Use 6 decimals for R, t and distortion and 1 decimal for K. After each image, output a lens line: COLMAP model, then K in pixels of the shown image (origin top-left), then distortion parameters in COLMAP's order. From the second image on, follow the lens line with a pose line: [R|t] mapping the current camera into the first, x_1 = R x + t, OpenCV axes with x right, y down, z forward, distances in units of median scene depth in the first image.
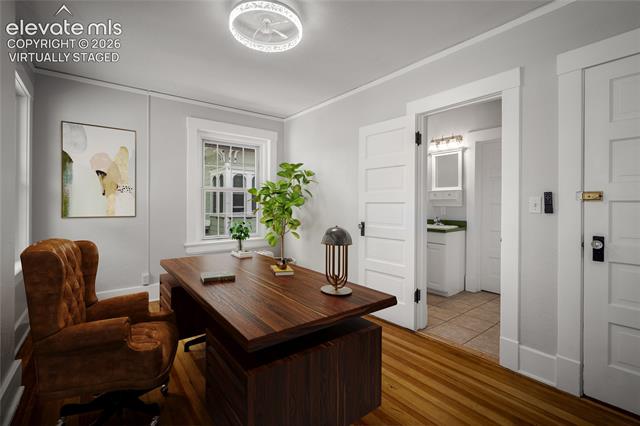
lens RADIAL K [[285.8, 0, 320.4], [0, 285.8, 207.2], [0, 0, 1]] dist [-0.001600, -0.000703]
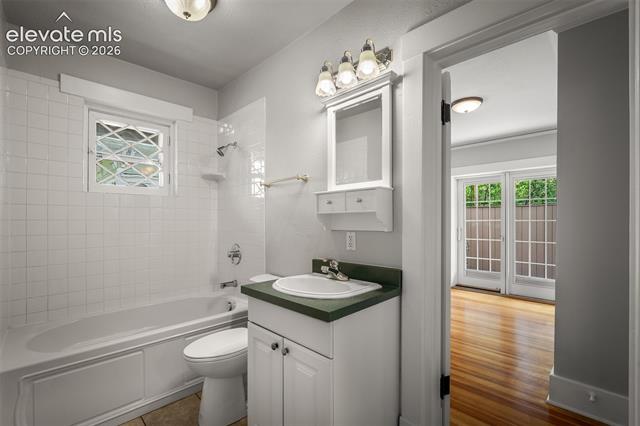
lens RADIAL K [[285.8, 0, 319.8], [0, 285.8, 218.6], [0, 0, 1]] dist [-0.001600, -0.000703]
pose [[0.992126, 0.002126, 0.125225, 0.351544], [0.000141, 0.999836, -0.018090, -0.012622], [-0.125243, 0.017965, 0.991963, 0.630386]]
